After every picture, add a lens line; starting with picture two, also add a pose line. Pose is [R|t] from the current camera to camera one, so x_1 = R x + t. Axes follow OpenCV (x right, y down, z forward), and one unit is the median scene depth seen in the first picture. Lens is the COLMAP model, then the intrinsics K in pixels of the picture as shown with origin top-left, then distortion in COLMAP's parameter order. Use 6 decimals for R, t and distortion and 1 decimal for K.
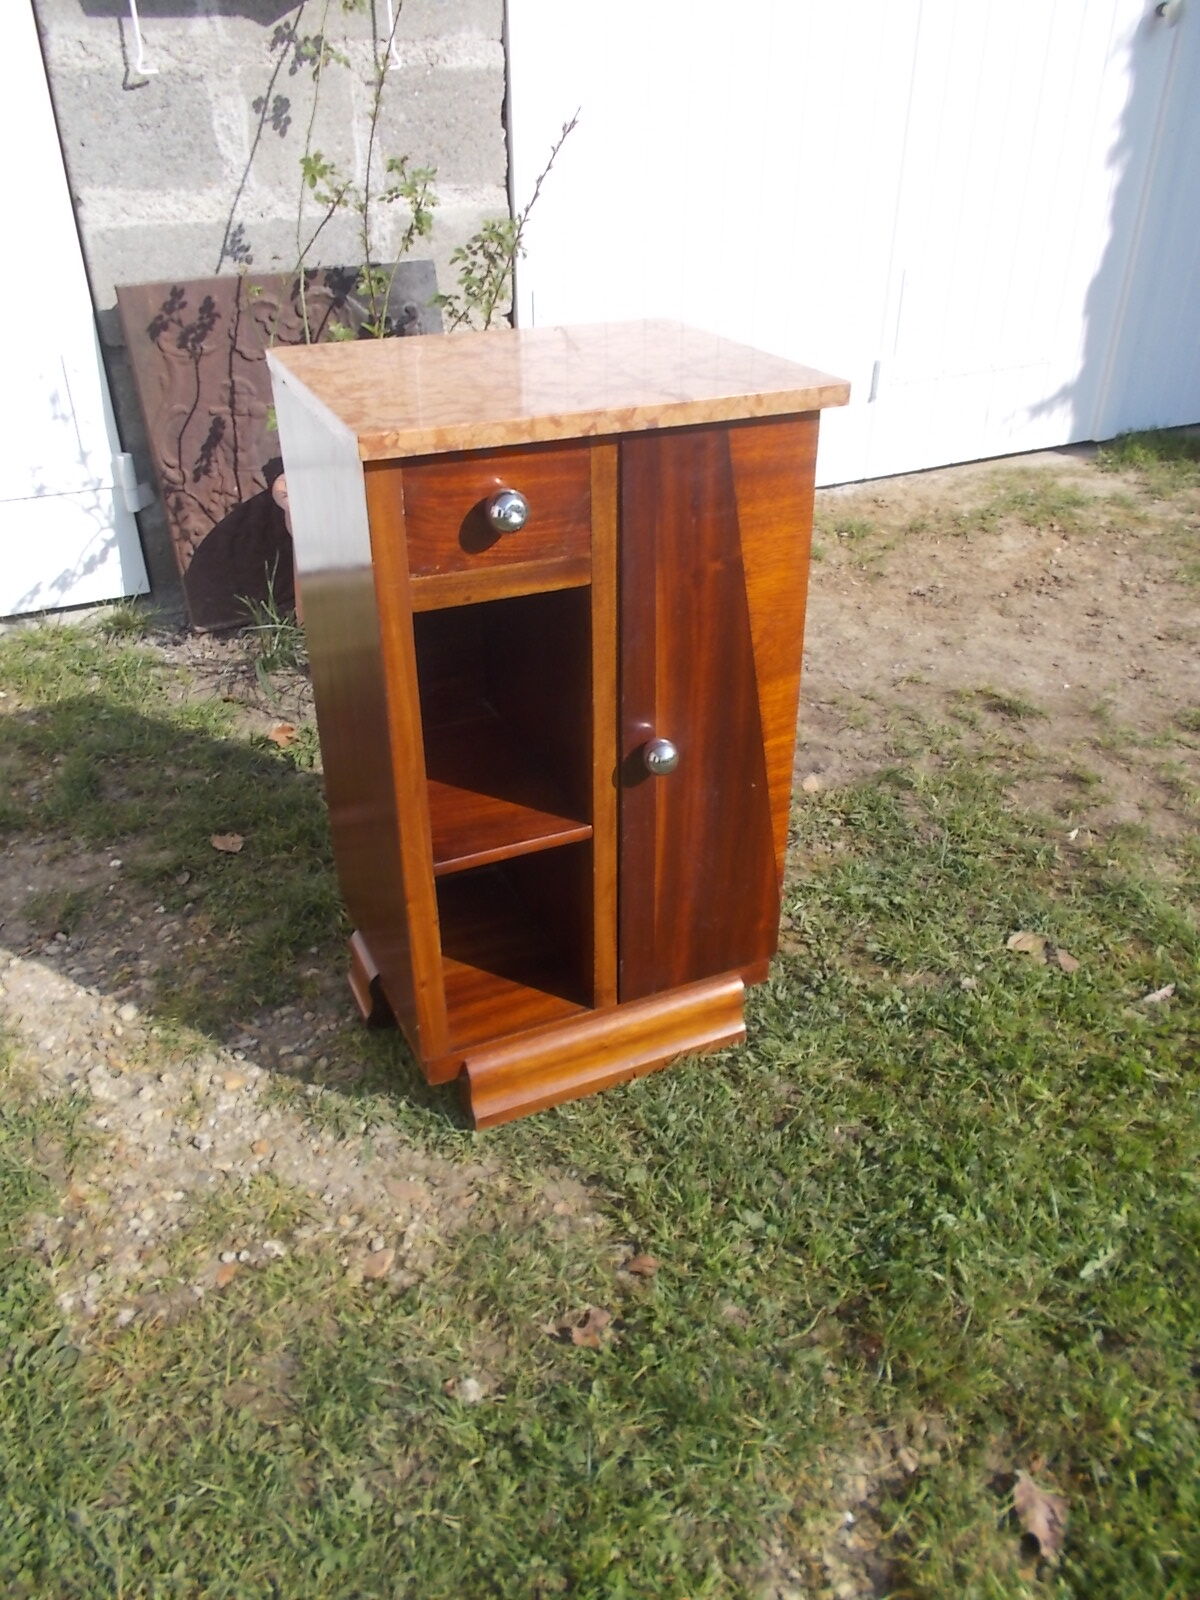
lens RADIAL K [[1207.4, 0, 609.9], [0, 1207.4, 806.9], [0, 0, 1]] dist [0.012554, -0.021747]
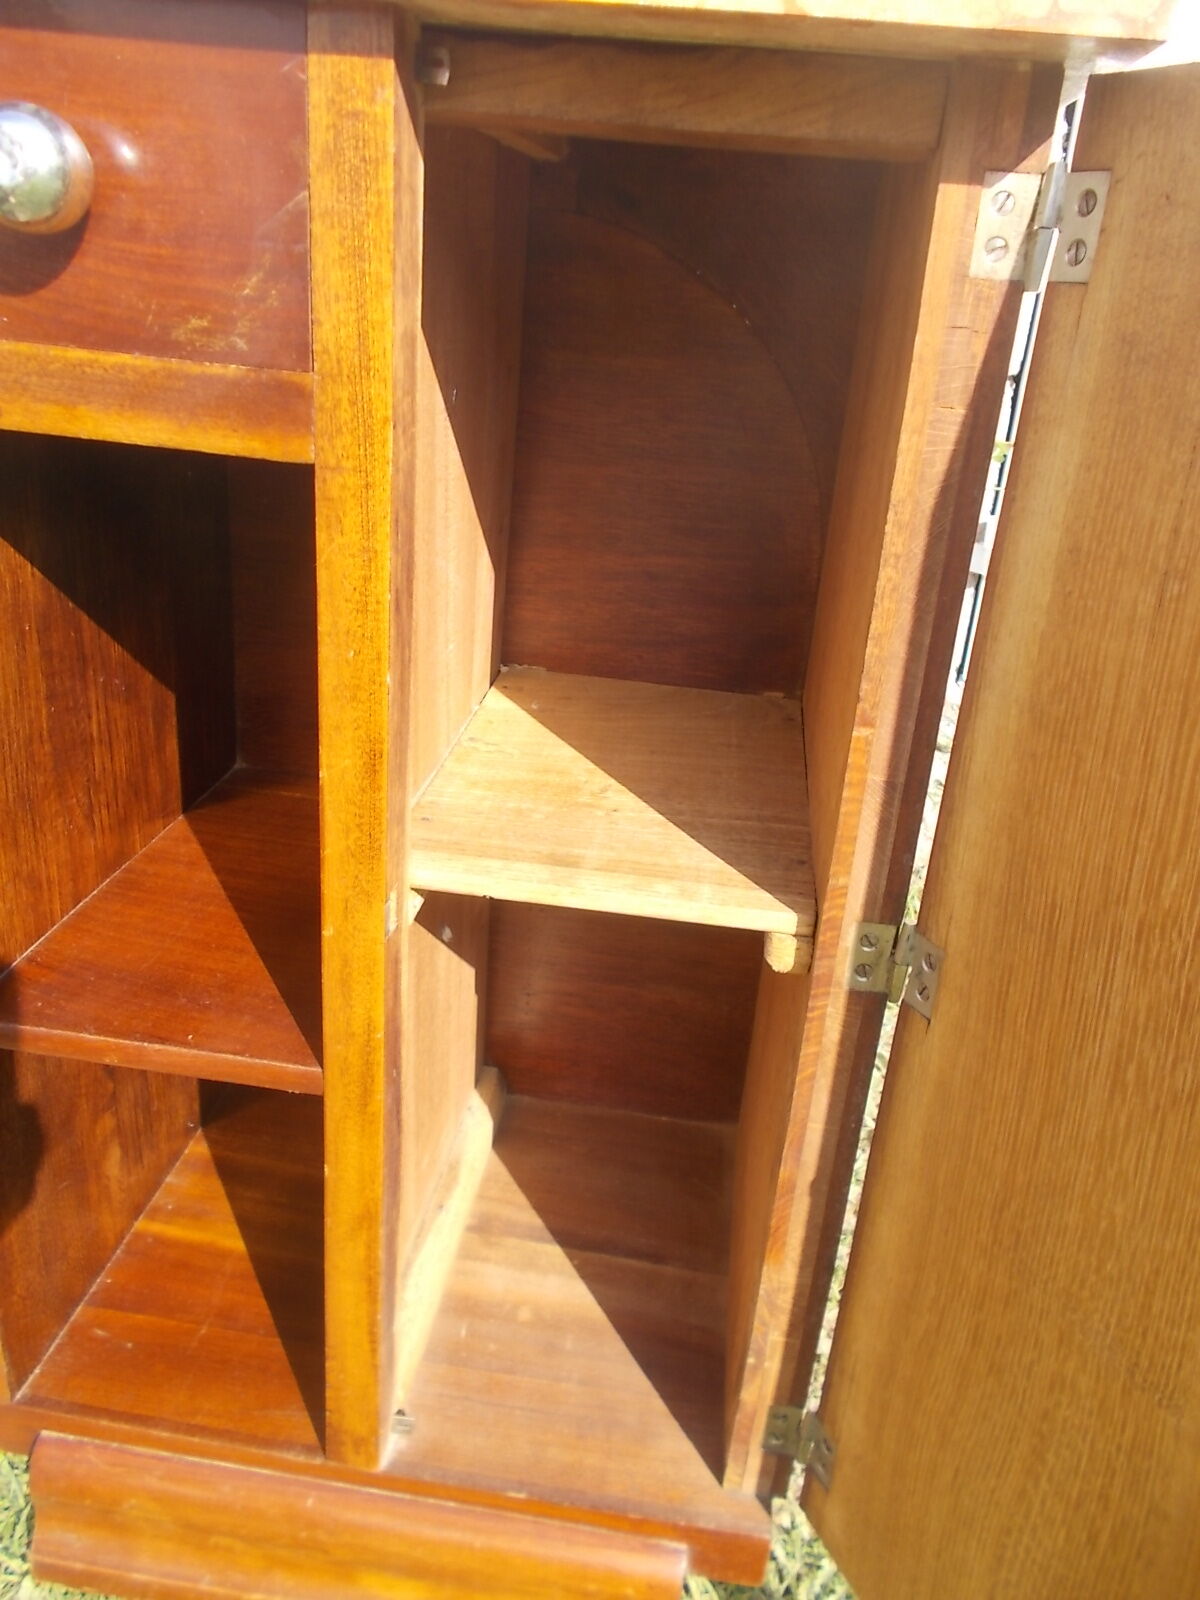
lens RADIAL K [[1207.4, 0, 610.3], [0, 1207.4, 797.7], [0, 0, 1]] dist [0.012554, -0.021747]
pose [[0.844408, 0.277335, -0.458323, 0.208232], [-0.344530, 0.936295, -0.068199, -0.070204], [0.410211, 0.215494, 0.886165, 0.556738]]
